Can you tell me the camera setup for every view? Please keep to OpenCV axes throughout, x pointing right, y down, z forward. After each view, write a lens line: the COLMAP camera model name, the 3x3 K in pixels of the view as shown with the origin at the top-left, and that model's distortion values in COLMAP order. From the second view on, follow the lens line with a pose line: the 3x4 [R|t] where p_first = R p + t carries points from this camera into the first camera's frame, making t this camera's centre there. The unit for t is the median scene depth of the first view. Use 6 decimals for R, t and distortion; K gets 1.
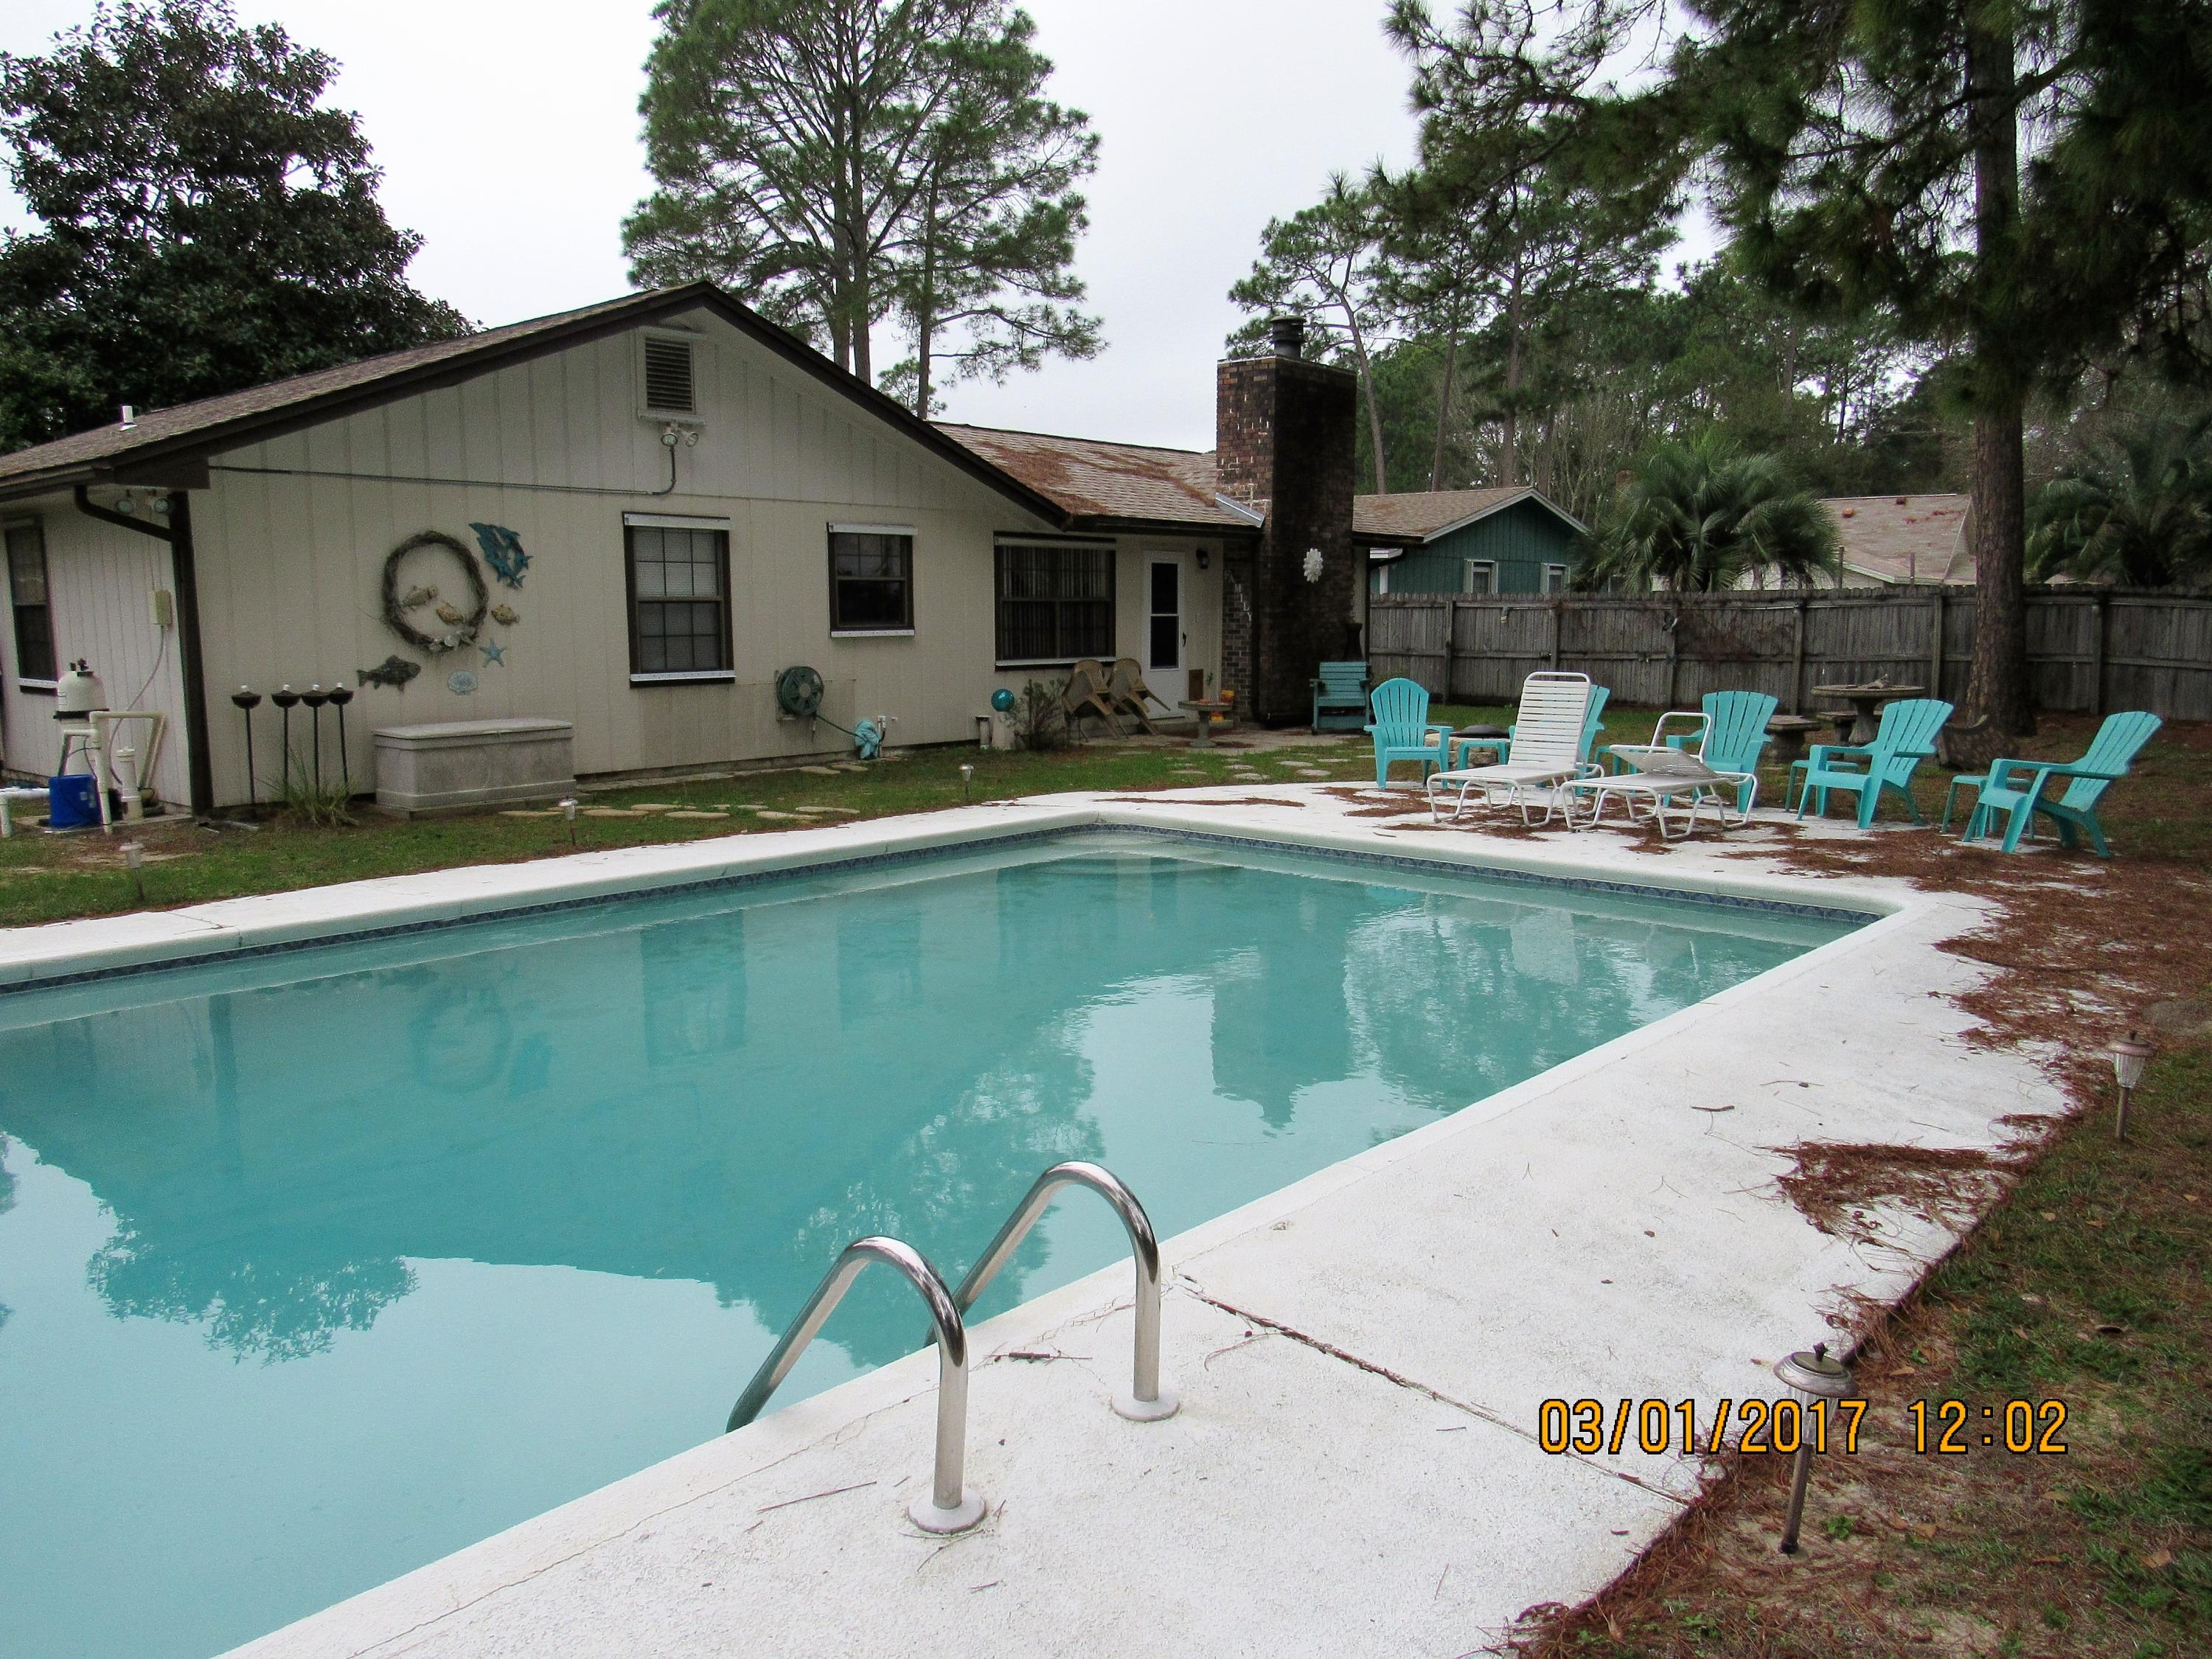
lens RADIAL K [[1569.2, 0, 1100.0], [0, 1569.2, 838.8], [0, 0, 1]] dist [-0.035243, 0.006778]
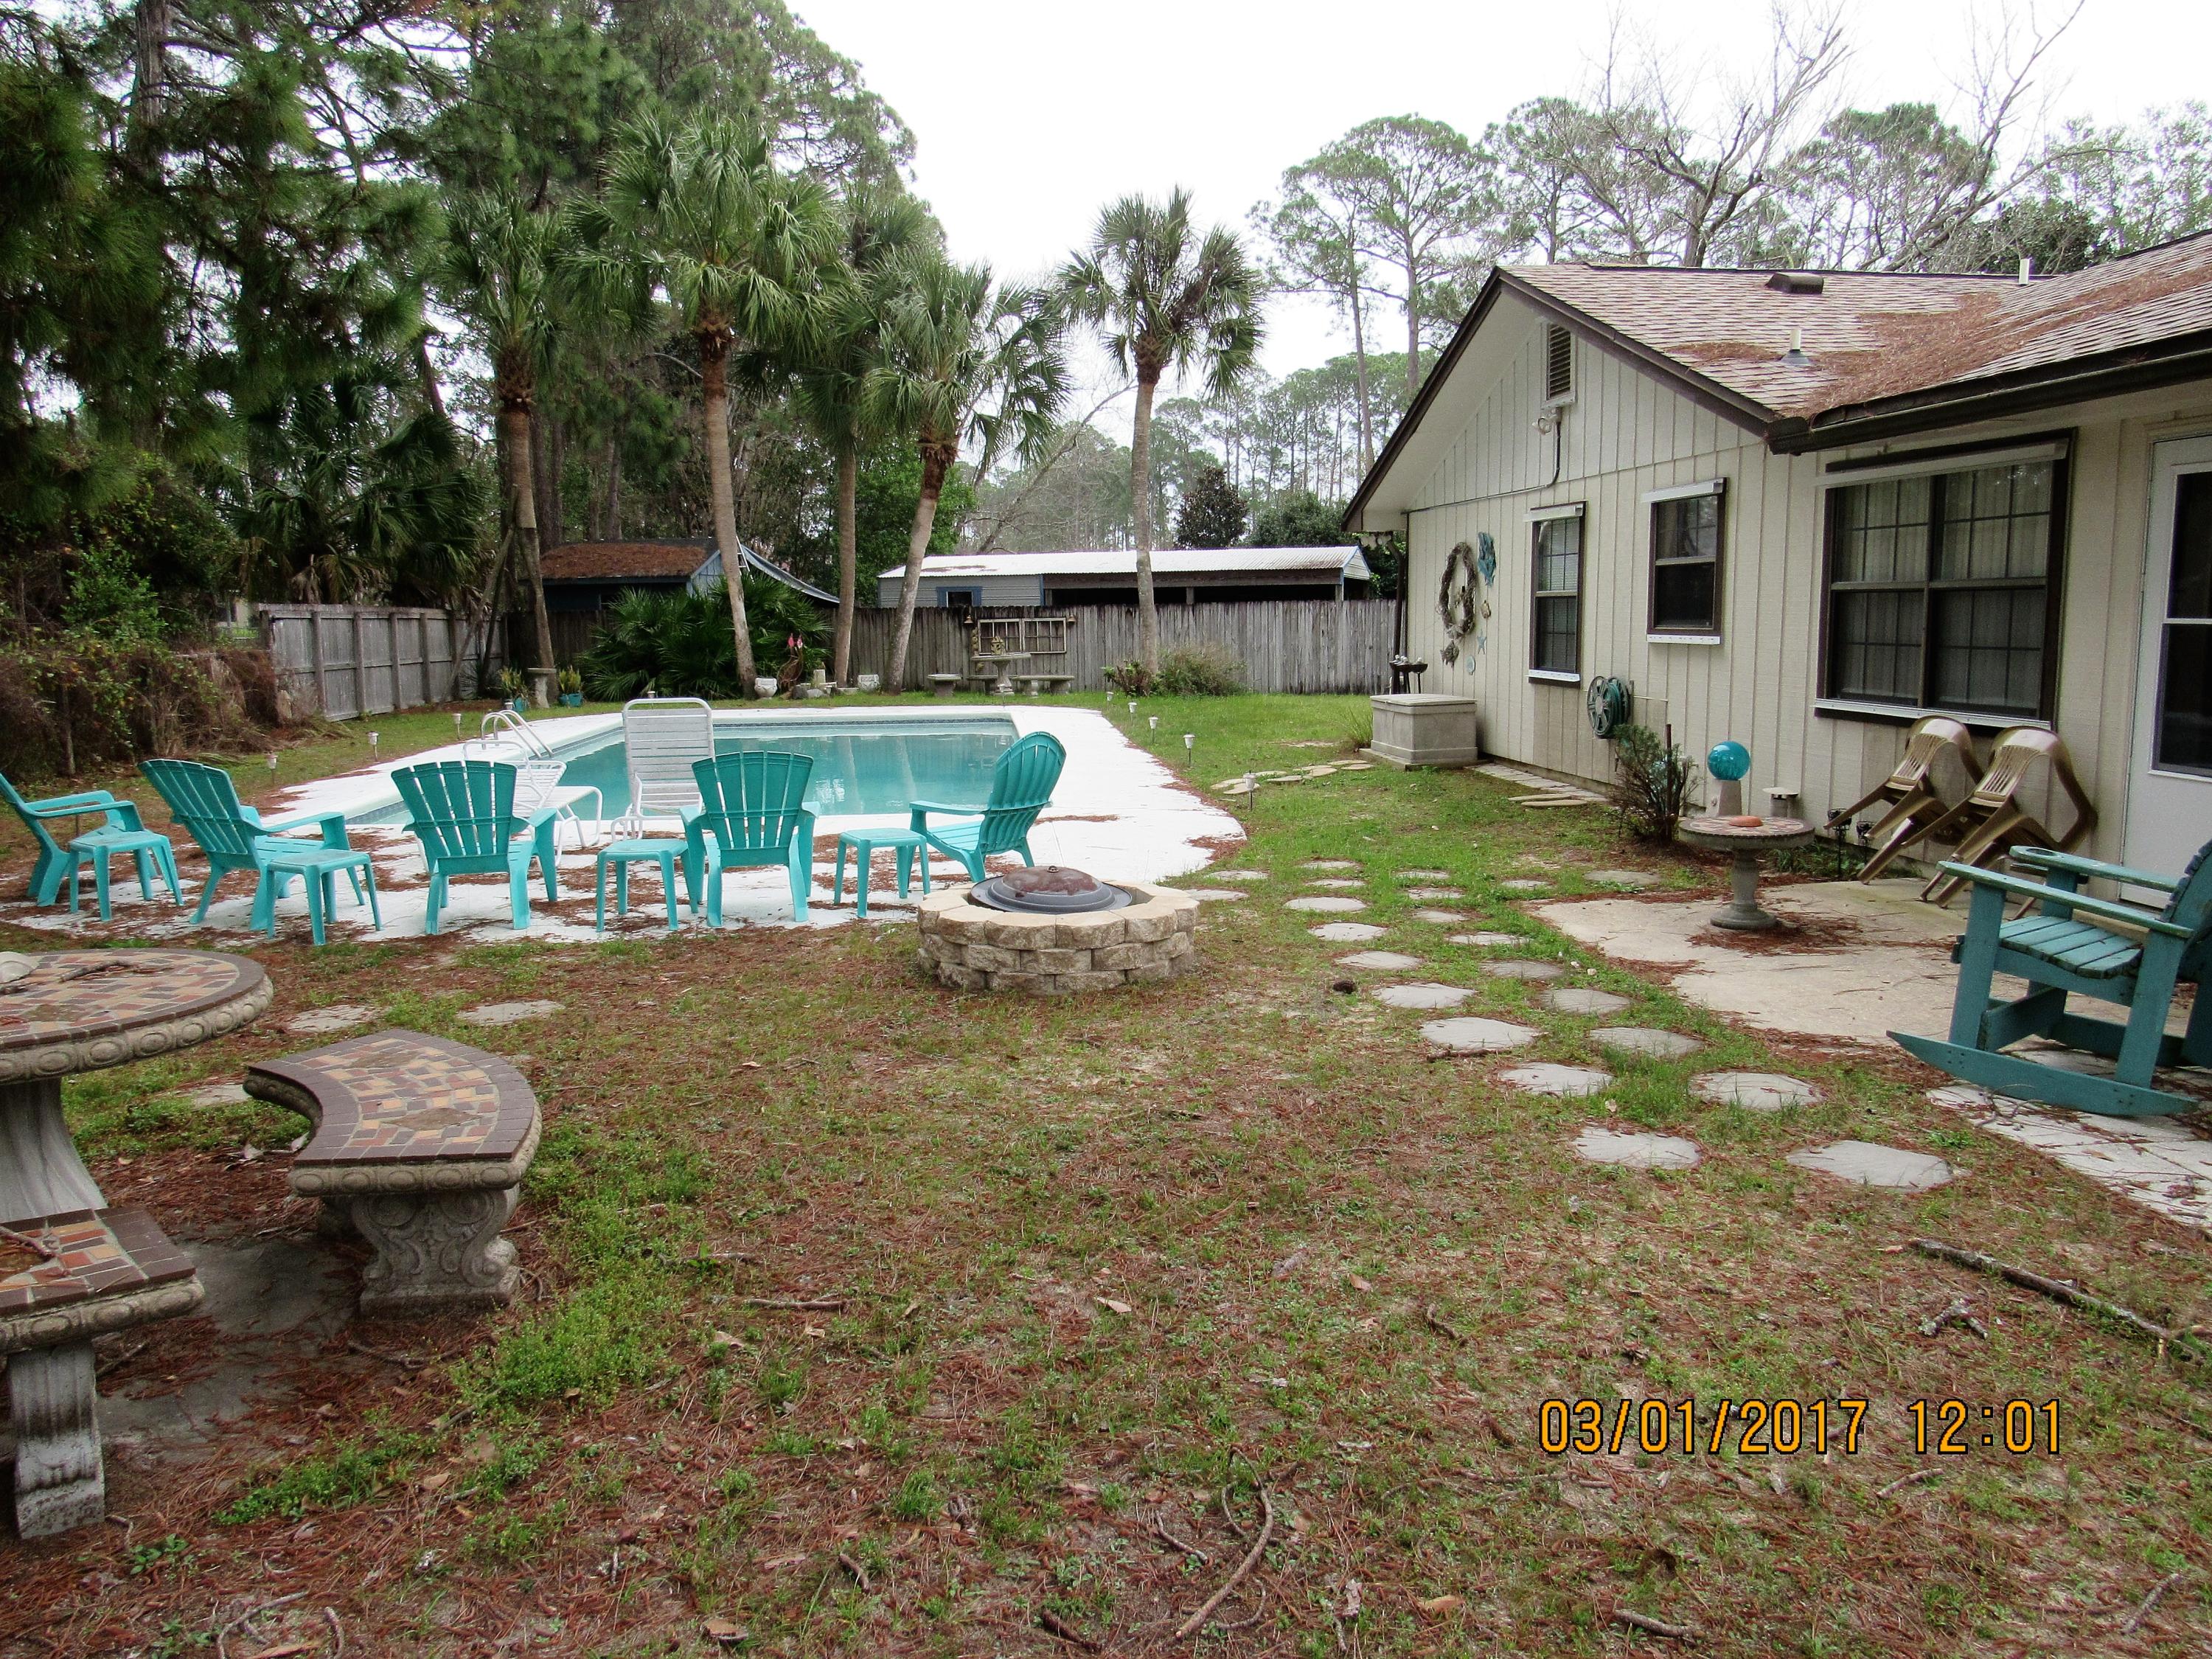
lens RADIAL K [[1569.2, 0, 1105.3], [0, 1569.2, 827.4], [0, 0, 1]] dist [-0.035243, 0.006778]
pose [[-0.671916, 0.109195, -0.732533, 0.518273], [-0.096194, 0.967827, 0.232503, -0.173280], [0.734353, 0.226688, -0.639795, 1.179538]]
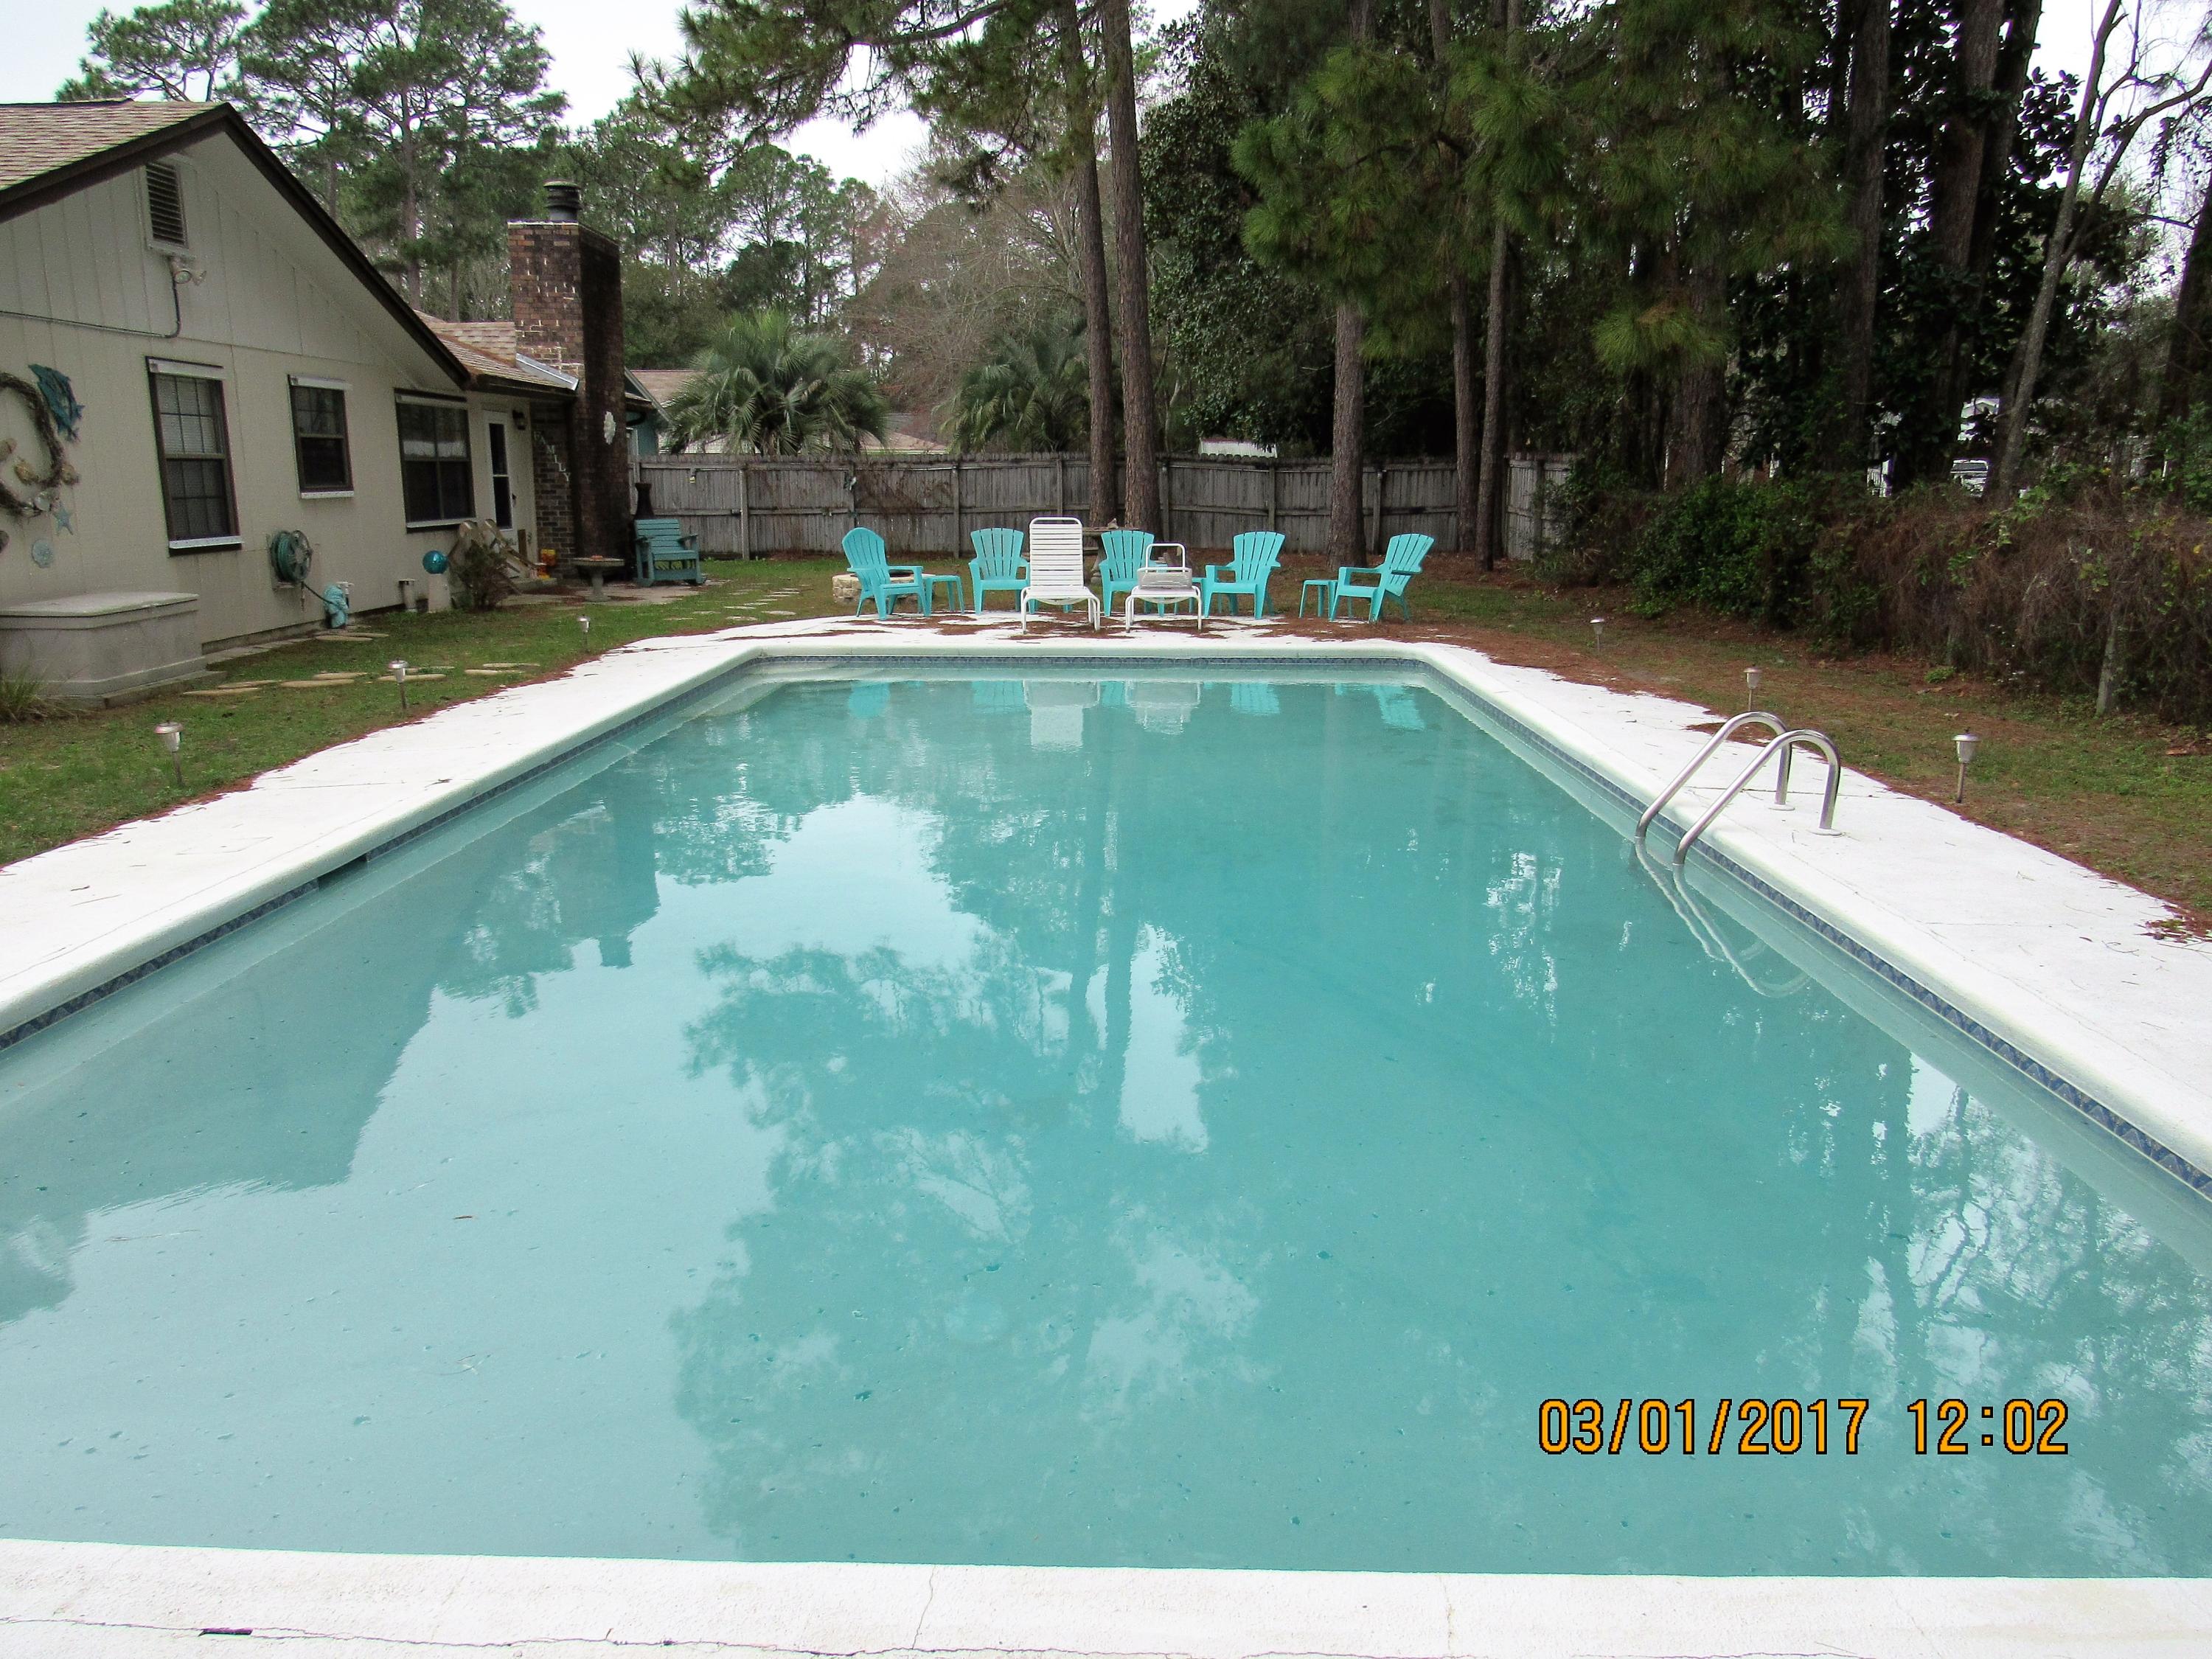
lens RADIAL K [[1569.2, 0, 1099.7], [0, 1569.2, 825.8], [0, 0, 1]] dist [-0.035243, 0.006778]
pose [[0.745323, -0.142155, 0.651372, -0.403319], [0.091420, 0.989567, 0.111356, 0.005011], [-0.660406, -0.023447, 0.750543, -0.018067]]
